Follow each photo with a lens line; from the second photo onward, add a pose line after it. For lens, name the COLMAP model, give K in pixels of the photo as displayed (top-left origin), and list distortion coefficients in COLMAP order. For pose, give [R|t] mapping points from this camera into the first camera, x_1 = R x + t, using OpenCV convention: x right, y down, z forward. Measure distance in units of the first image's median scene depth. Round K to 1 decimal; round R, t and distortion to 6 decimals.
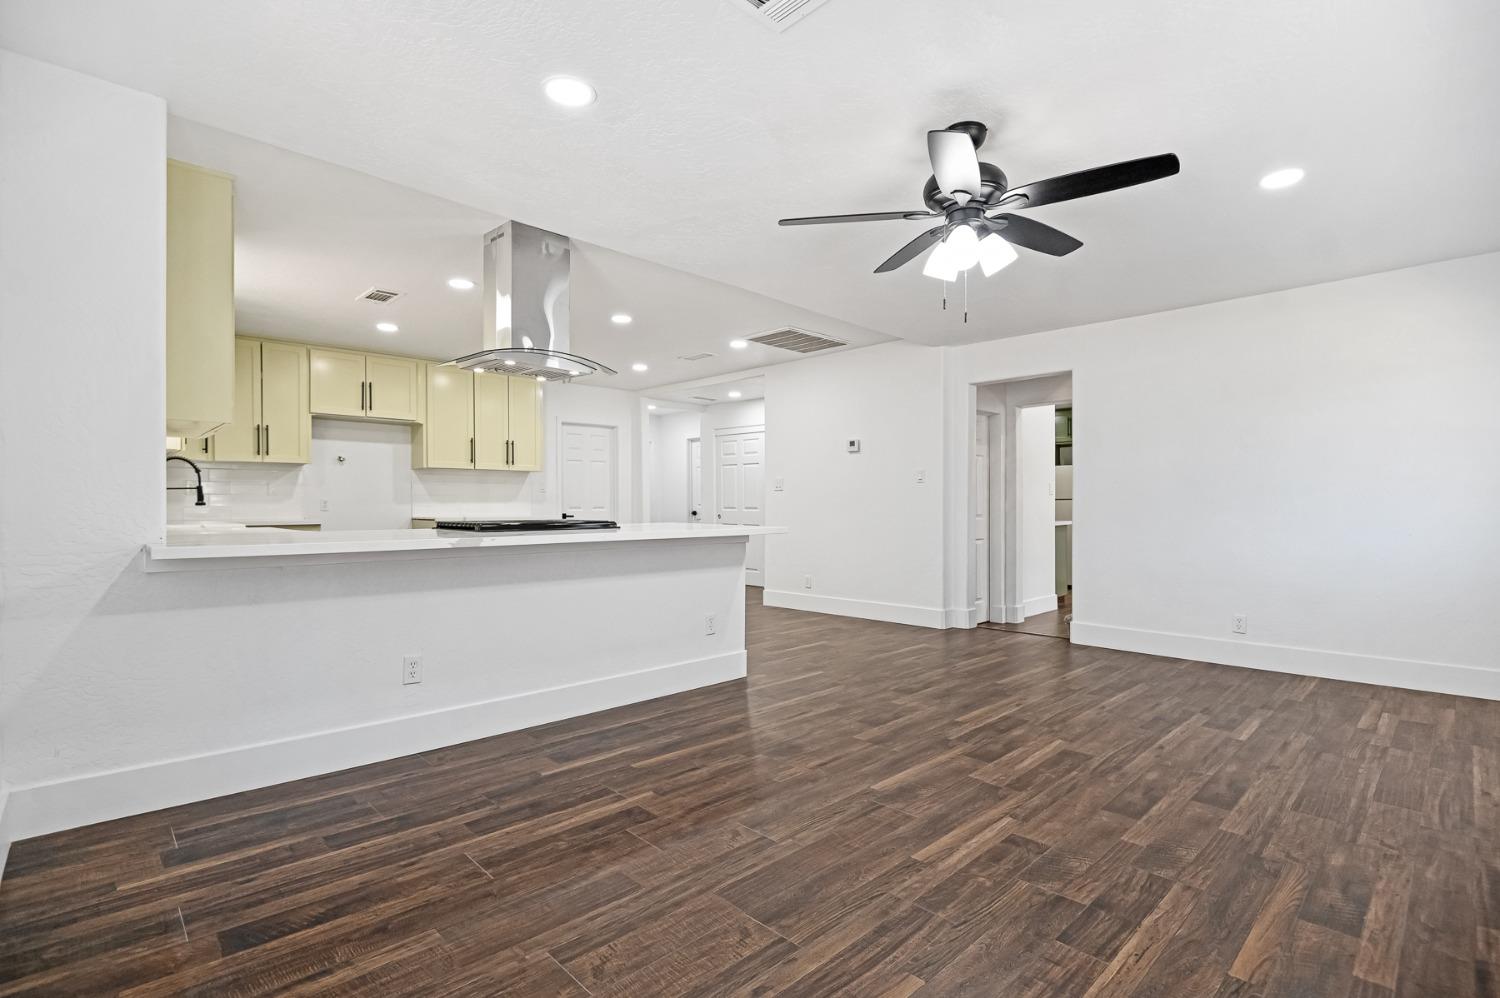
lens RADIAL K [[692.2, 0, 745.4], [0, 692.2, 520.3], [0, 0, 1]] dist [-0.014459, -0.006962]
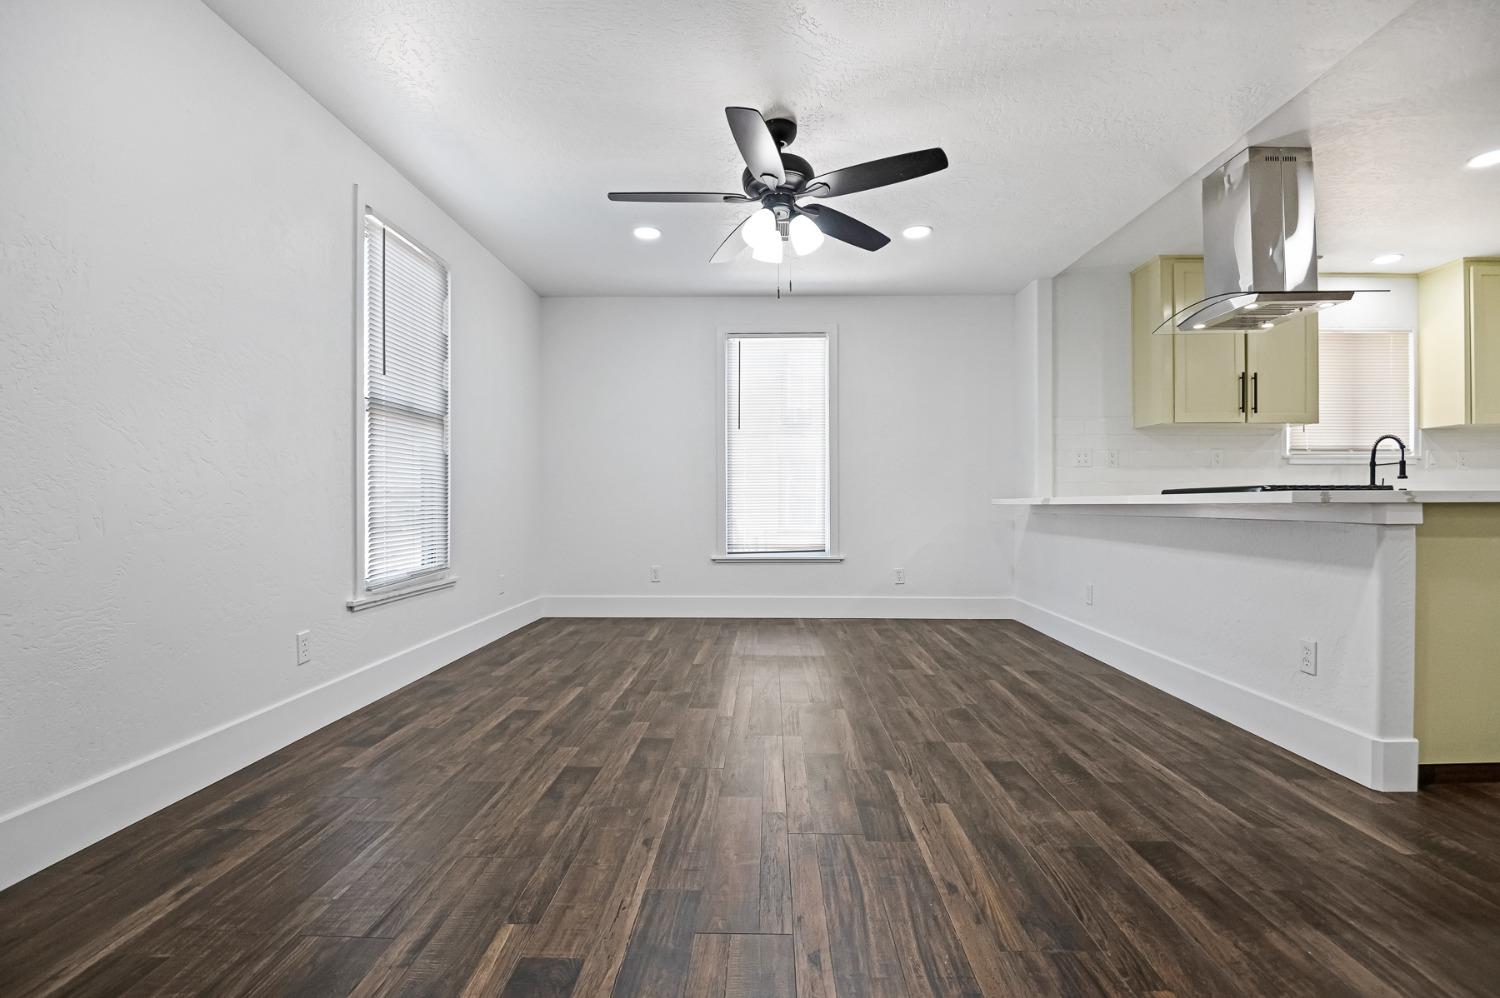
lens RADIAL K [[703.1, 0, 750.0], [0, 703.1, 499.0], [0, 0, 1]] dist [-0.011126, -0.007116]
pose [[-0.705903, -0.006080, -0.708282, 0.886939], [-0.016792, 0.999826, 0.008153, 0.024685], [0.708110, 0.017649, -0.705882, 1.352645]]
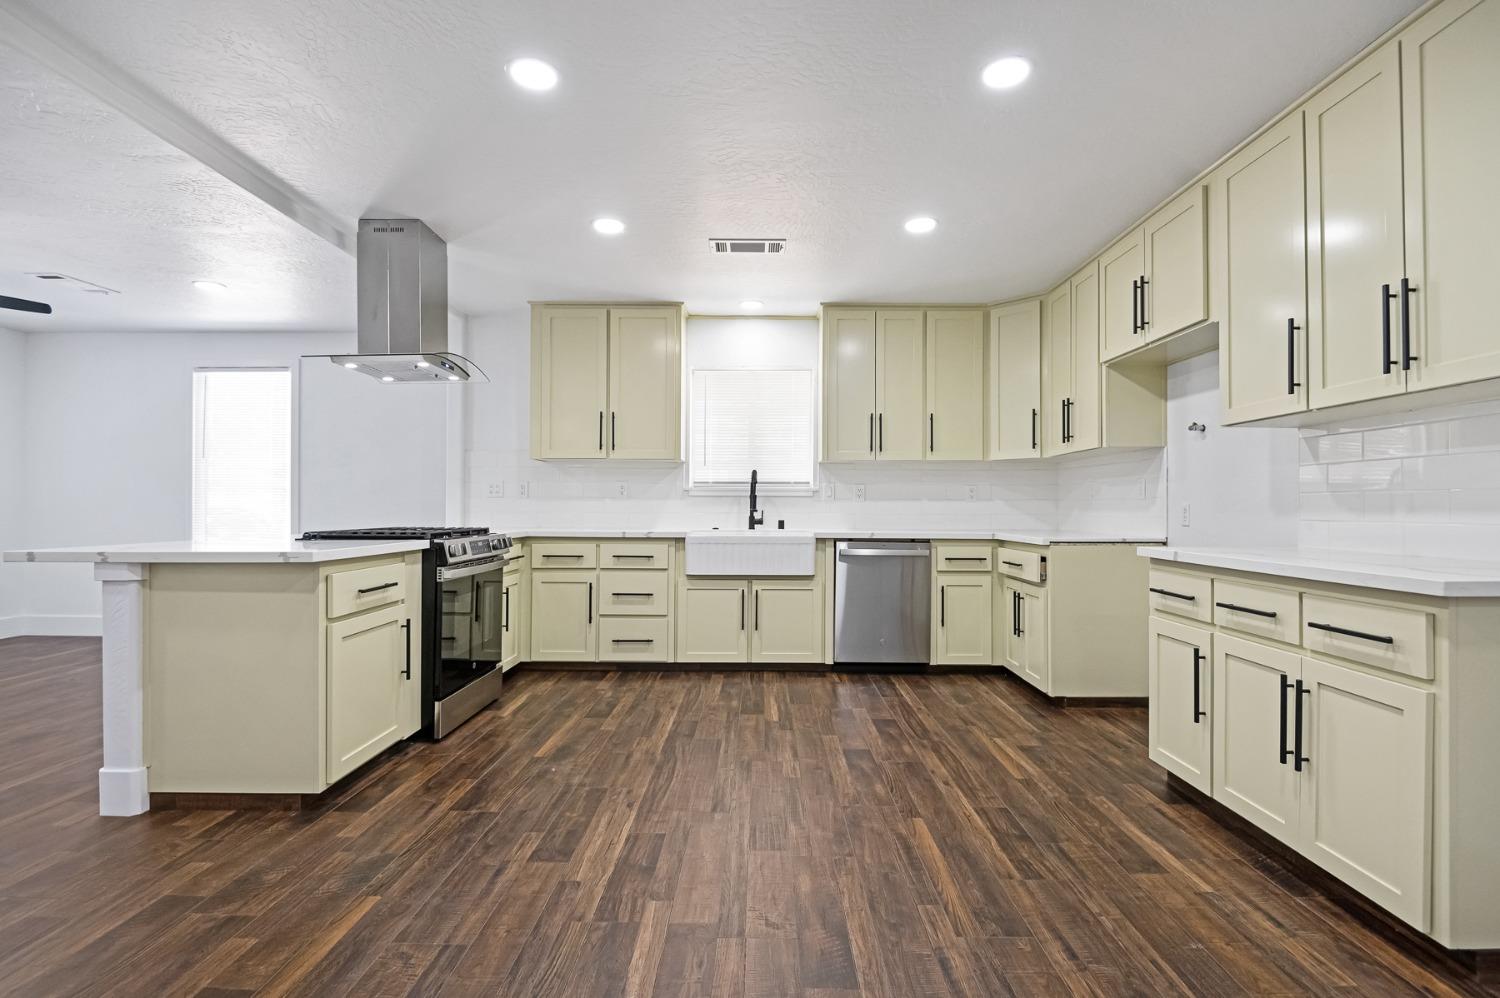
lens RADIAL K [[703.1, 0, 750.0], [0, 703.1, 499.0], [0, 0, 1]] dist [-0.011126, -0.007116]
pose [[-0.691625, -0.013276, -0.722135, 0.050535], [-0.023573, 0.999713, 0.004197, -0.062484], [0.721872, 0.019926, -0.691739, 2.345875]]
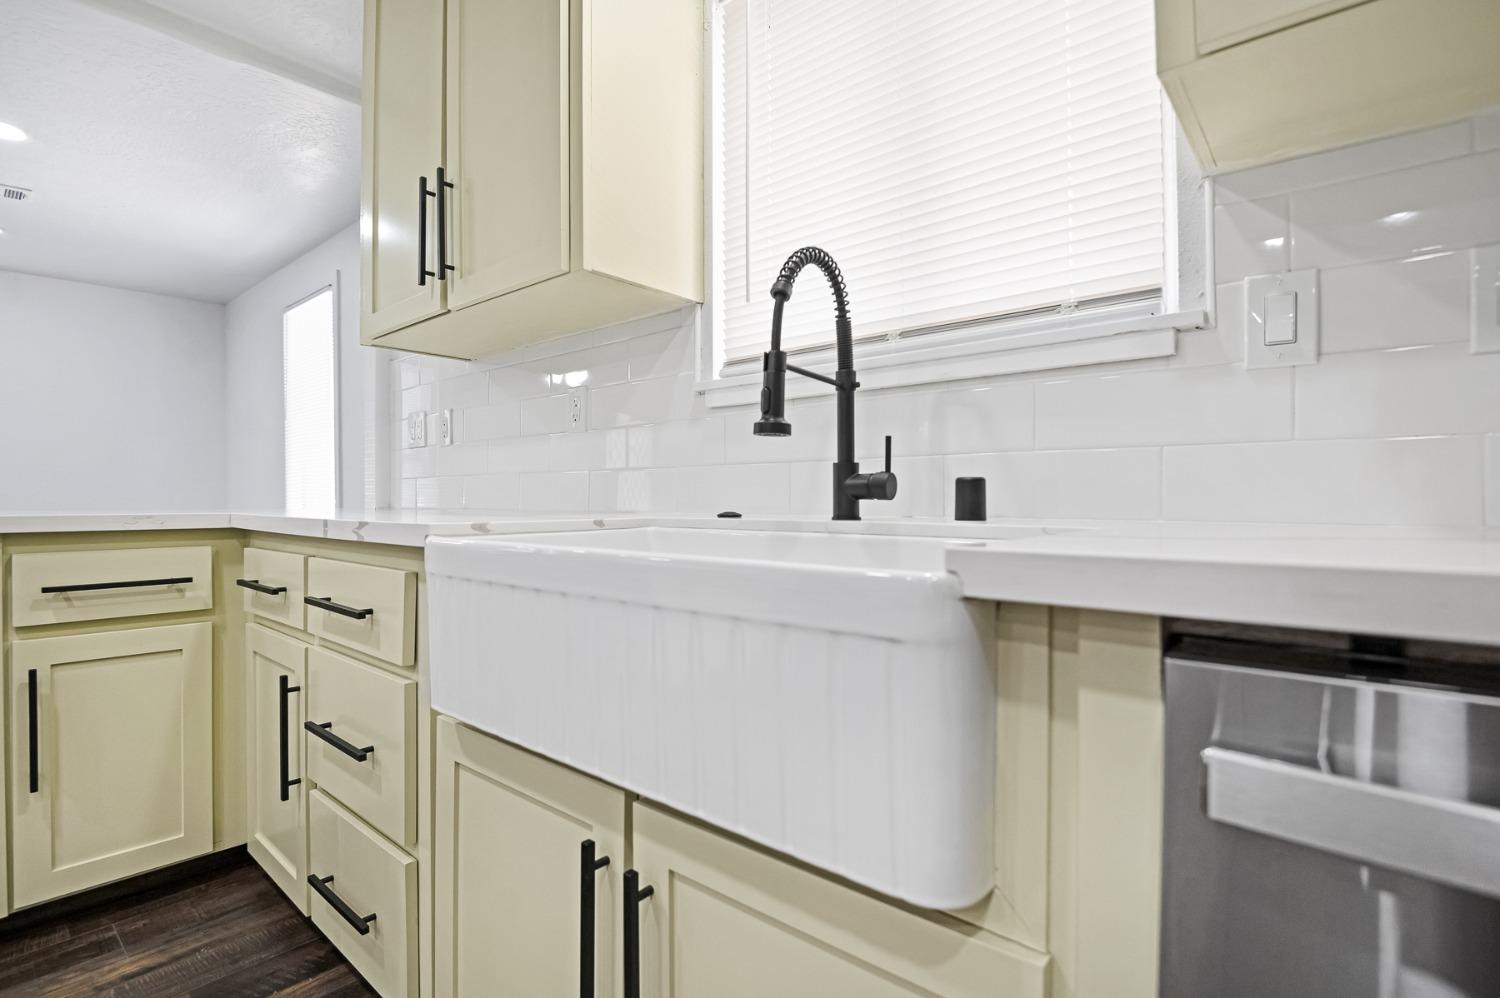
lens RADIAL K [[664.8, 0, 774.1], [0, 664.8, 537.6], [0, 0, 1]] dist [-0.013283, -0.000550]
pose [[-0.987691, -0.004393, -0.156358, -1.009581], [-0.015643, 0.997369, 0.070789, -0.002006], [0.155635, 0.072363, -0.985161, 1.587168]]
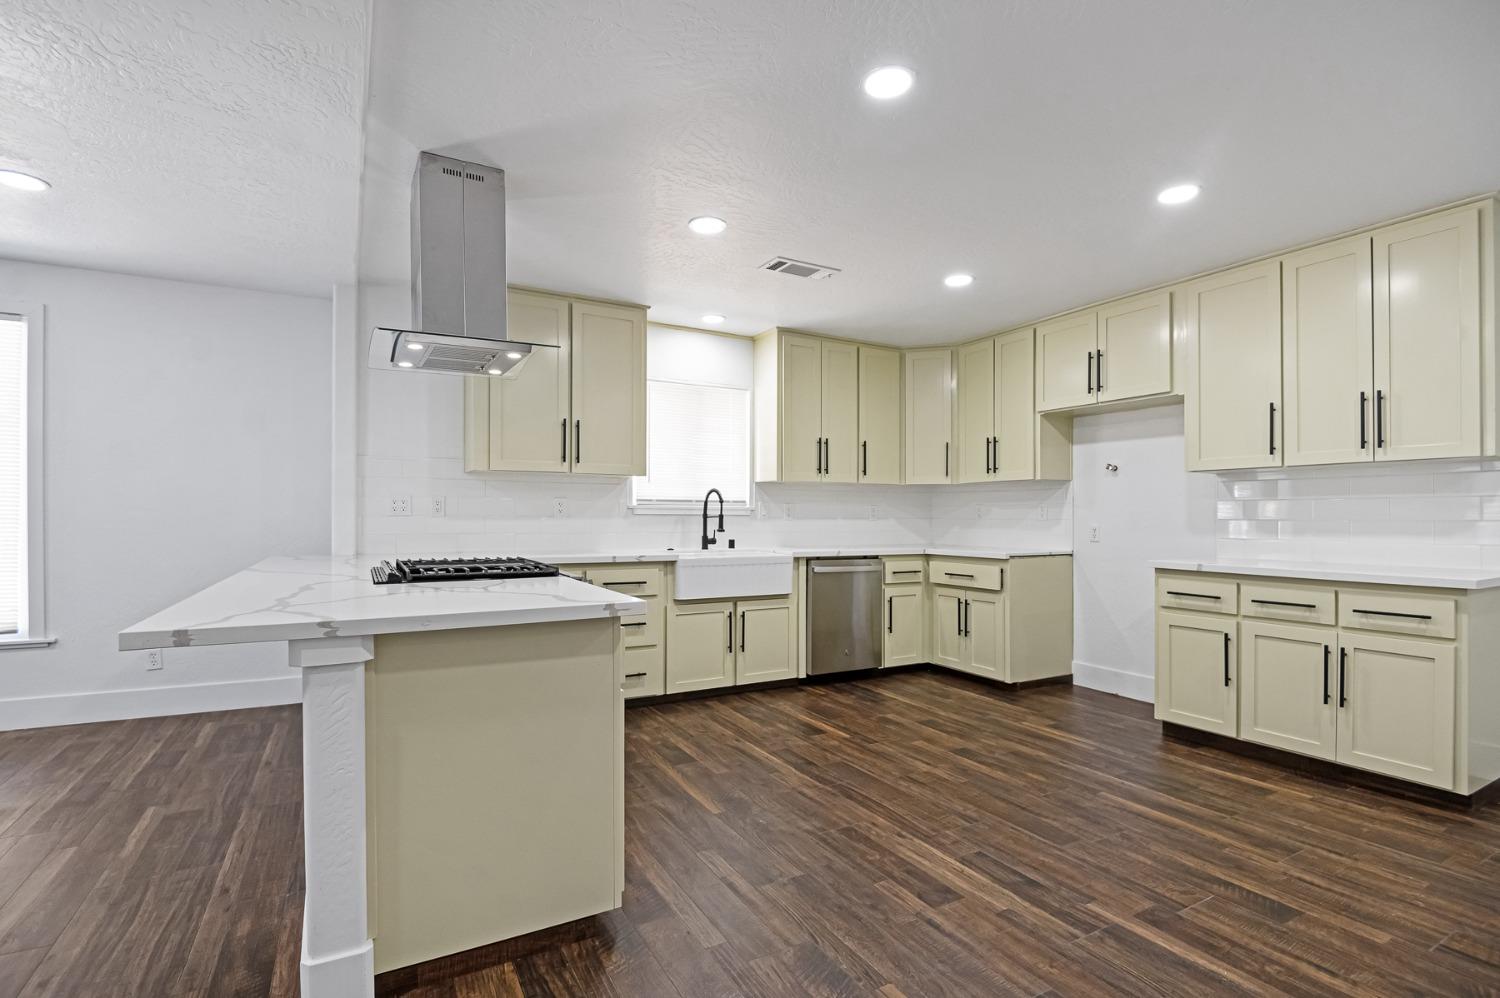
lens RADIAL K [[711.0, 0, 737.7], [0, 711.0, 511.6], [0, 0, 1]] dist [-0.018453, -0.001469]
pose [[-0.254490, -0.010202, -0.967022, 0.393727], [-0.029853, 0.999551, -0.002689, -0.068077], [0.966615, 0.028185, -0.254680, 1.716114]]
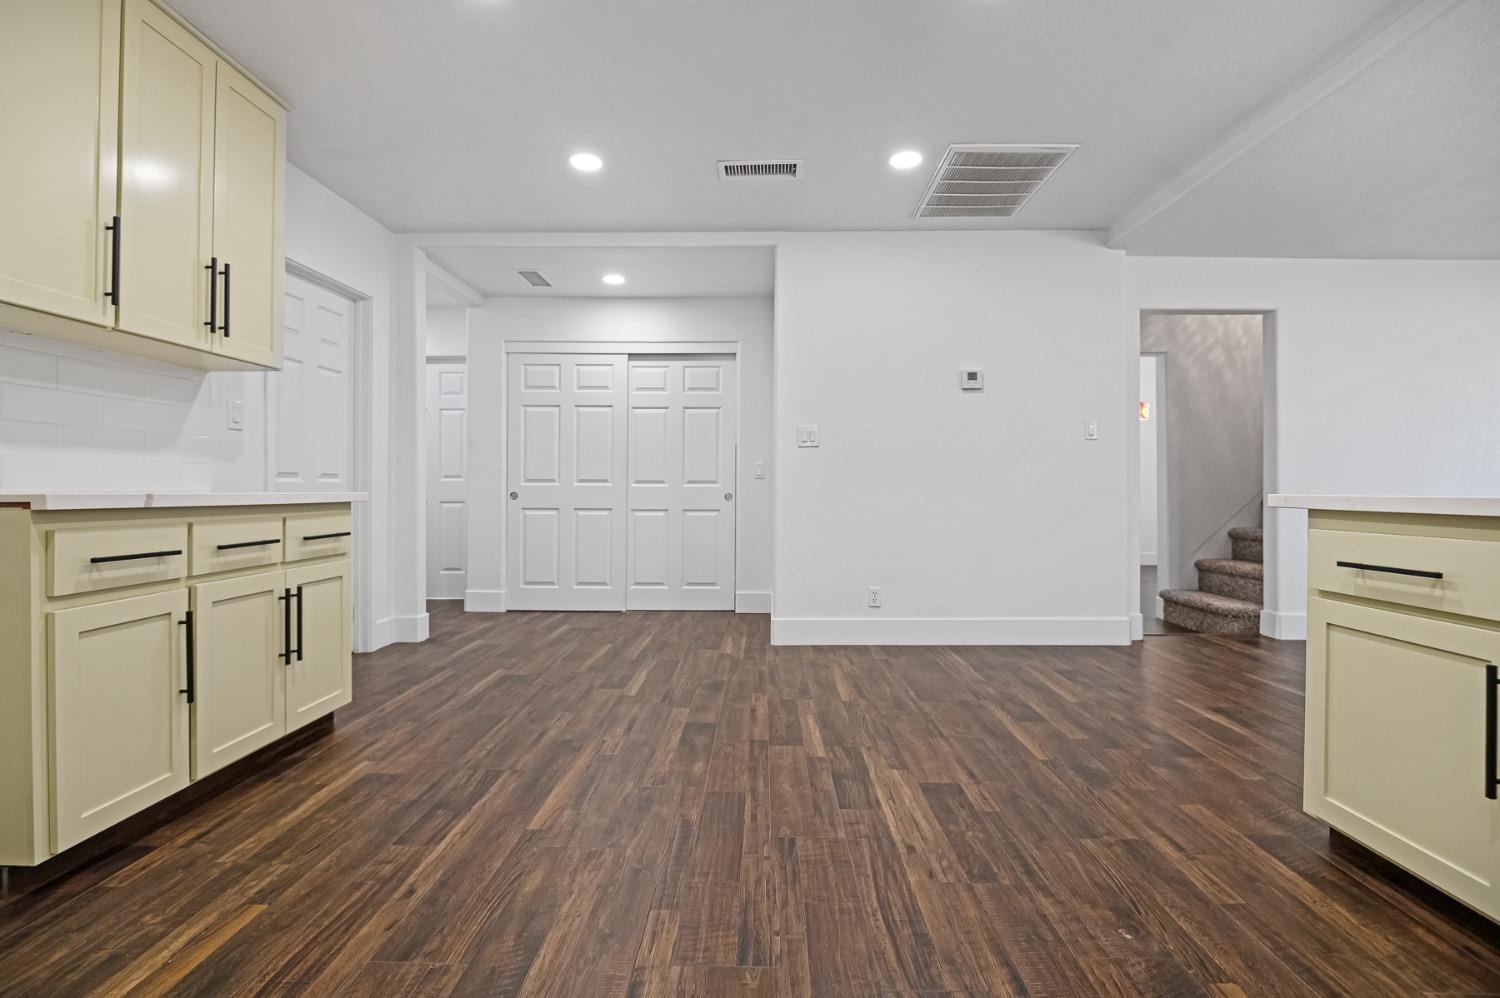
lens RADIAL K [[706.6, 0, 742.3], [0, 706.6, 494.5], [0, 0, 1]] dist [-0.012769, -0.000683]
pose [[0.701216, -0.006019, 0.712924, -0.943050], [0.018775, 0.999773, -0.010026, 0.006163], [-0.712702, 0.020416, 0.701170, 1.388768]]
